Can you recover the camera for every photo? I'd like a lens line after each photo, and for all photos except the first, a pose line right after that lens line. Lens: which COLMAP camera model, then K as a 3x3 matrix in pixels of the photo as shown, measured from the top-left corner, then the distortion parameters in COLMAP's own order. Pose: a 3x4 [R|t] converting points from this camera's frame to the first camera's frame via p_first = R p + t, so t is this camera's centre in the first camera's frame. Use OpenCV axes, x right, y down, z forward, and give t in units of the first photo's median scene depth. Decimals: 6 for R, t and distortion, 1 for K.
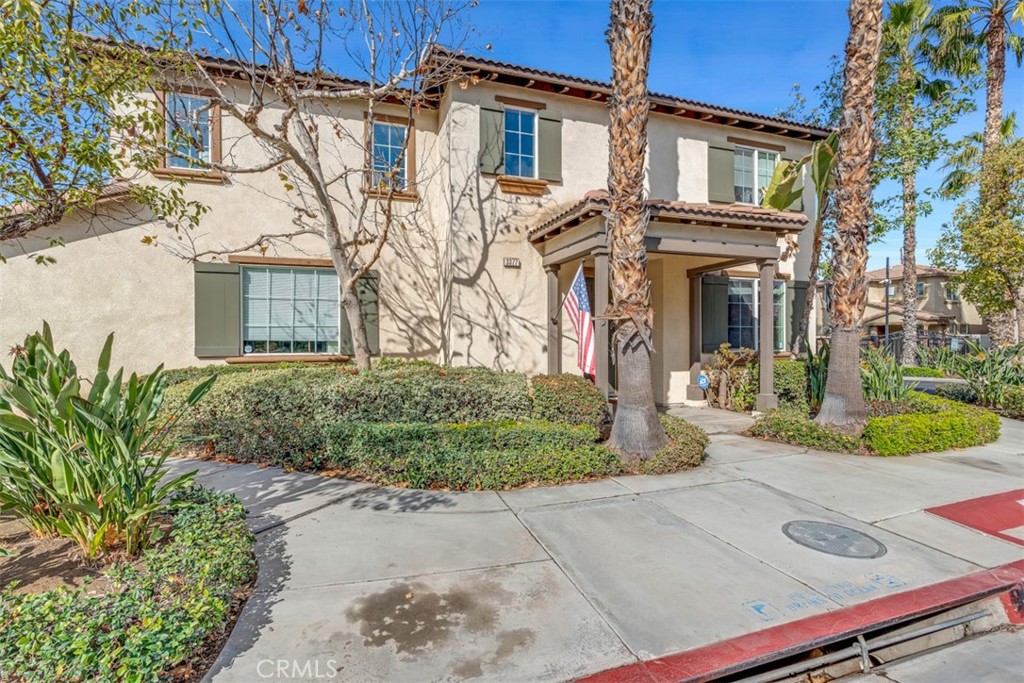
lens RADIAL K [[450.5, 0, 514.0], [0, 450.5, 341.5], [0, 0, 1]] dist [-0.005376, 0.000641]
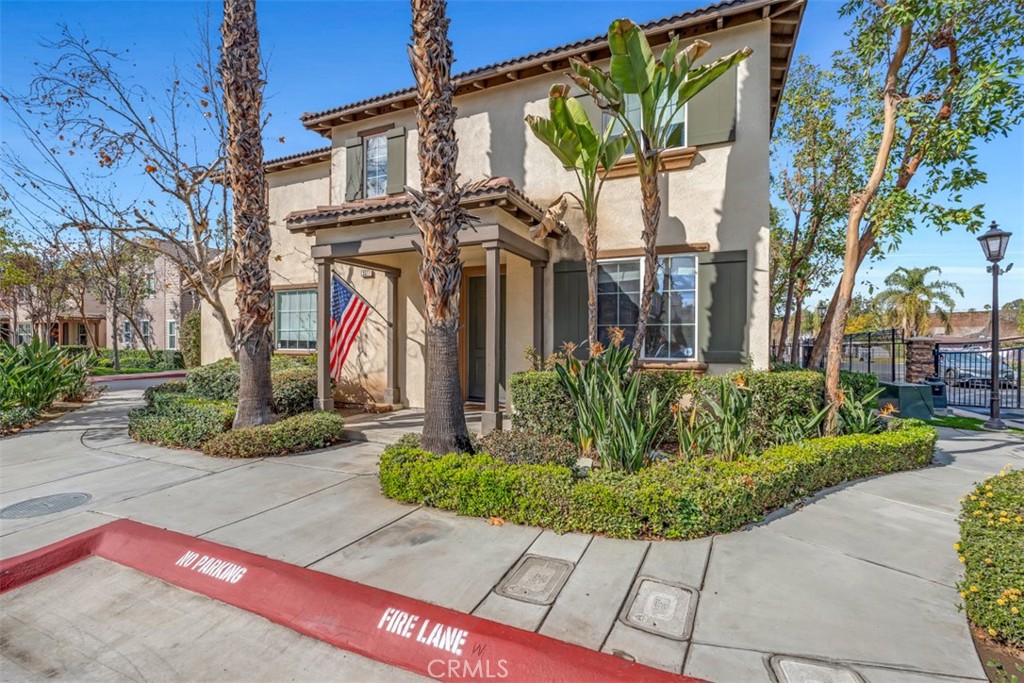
lens RADIAL K [[450.5, 0, 516.4], [0, 450.5, 340.8], [0, 0, 1]] dist [-0.005376, 0.000641]
pose [[0.737693, 0.006652, -0.675104, 1.043617], [-0.006953, 0.999973, 0.002255, -0.009649], [0.675101, 0.003031, 0.737719, 0.409704]]
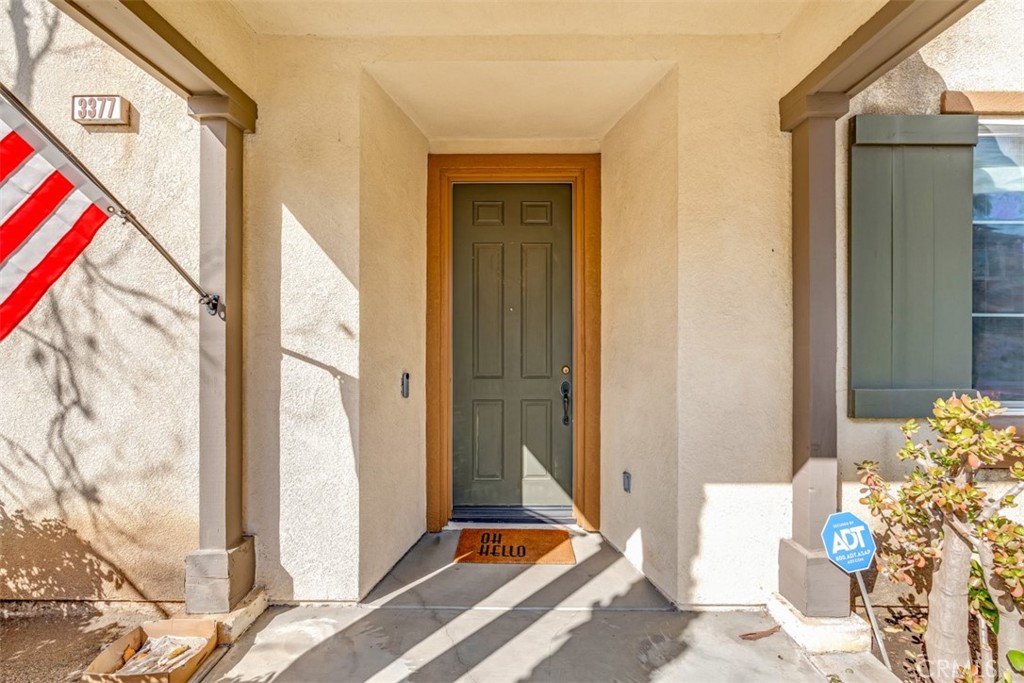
lens RADIAL K [[450.5, 0, 519.1], [0, 450.5, 345.4], [0, 0, 1]] dist [-0.005376, 0.000641]
pose [[0.952617, 0.006132, -0.304111, 0.359261], [-0.005889, 0.999981, 0.001715, -0.018000], [0.304116, 0.000157, 0.952635, 0.793508]]
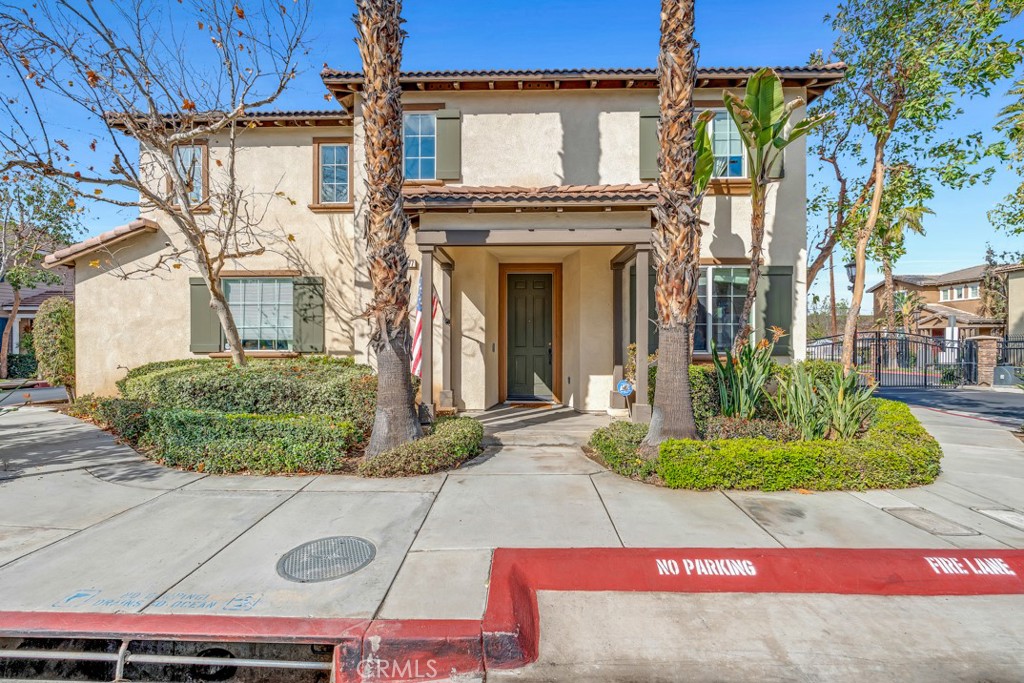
lens RADIAL K [[450.5, 0, 511.6], [0, 450.5, 342.4], [0, 0, 1]] dist [-0.005376, 0.000641]
pose [[0.940494, 0.004351, -0.339782, 0.566629], [-0.003524, 0.999989, 0.003051, -0.000543], [0.339792, -0.001672, 0.940499, 0.112757]]
